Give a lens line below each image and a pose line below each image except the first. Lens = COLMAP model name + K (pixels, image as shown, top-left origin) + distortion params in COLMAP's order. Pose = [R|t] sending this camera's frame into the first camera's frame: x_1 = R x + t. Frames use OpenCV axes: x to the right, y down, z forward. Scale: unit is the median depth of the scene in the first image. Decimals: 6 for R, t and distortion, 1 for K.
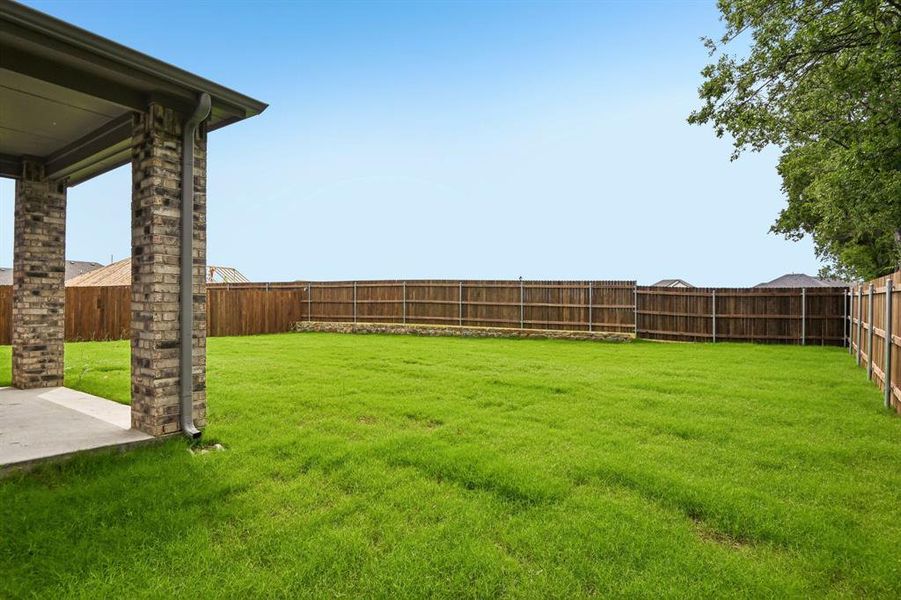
lens RADIAL K [[487.8, 0, 446.9], [0, 487.8, 303.6], [0, 0, 1]] dist [-0.001779, -0.001323]
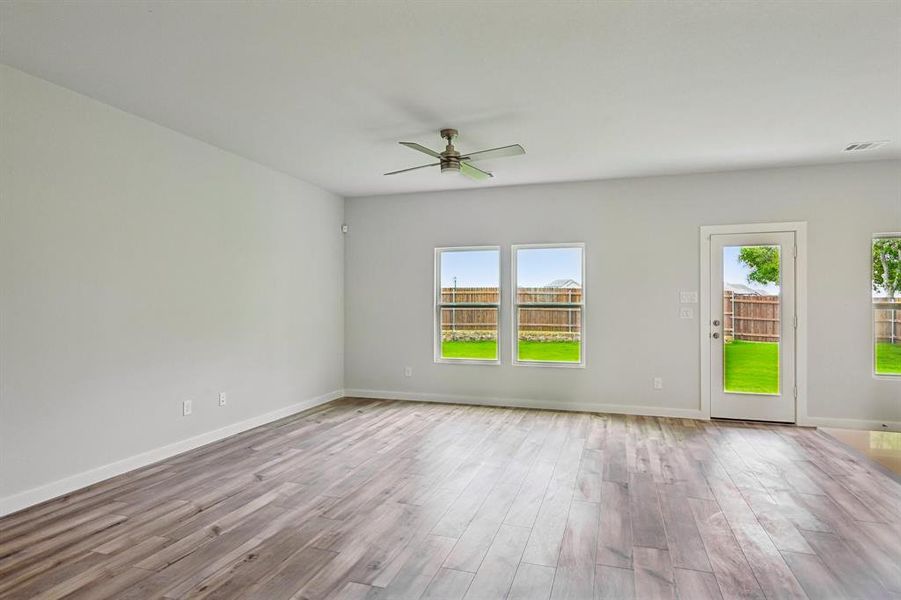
lens RADIAL K [[487.8, 0, 446.9], [0, 487.8, 303.6], [0, 0, 1]] dist [-0.001779, -0.001323]
pose [[0.956001, -0.003379, 0.293345, -0.533665], [0.003682, 0.999993, -0.000482, -0.016055], [-0.293342, 0.001541, 0.956006, 0.074484]]
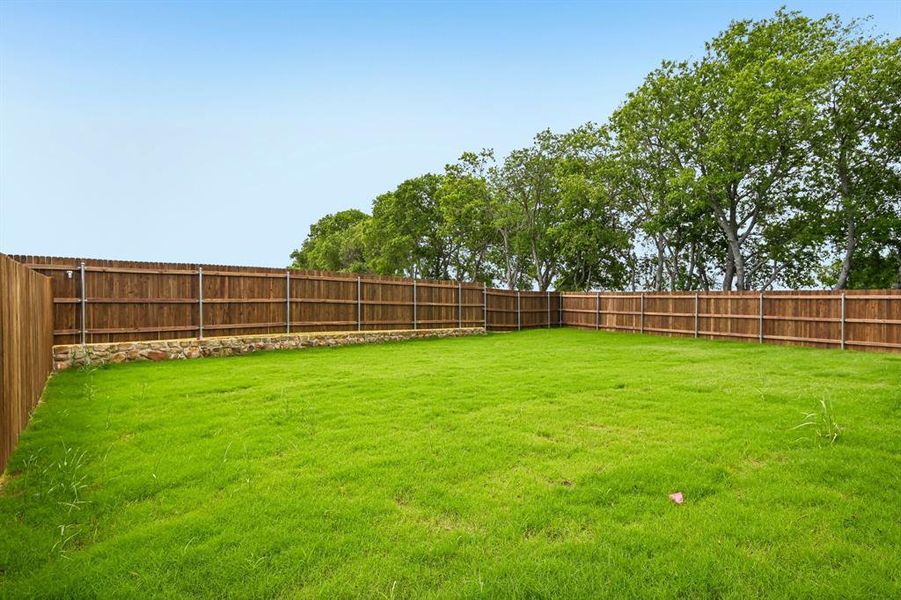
lens RADIAL K [[499.5, 0, 452.6], [0, 499.5, 305.5], [0, 0, 1]] dist [-0.000914, -0.001004]
pose [[0.337437, -0.013216, 0.941255, -0.693103], [-0.002072, 0.999889, 0.014782, -0.008967], [-0.941346, -0.006939, 0.337372, 0.578831]]
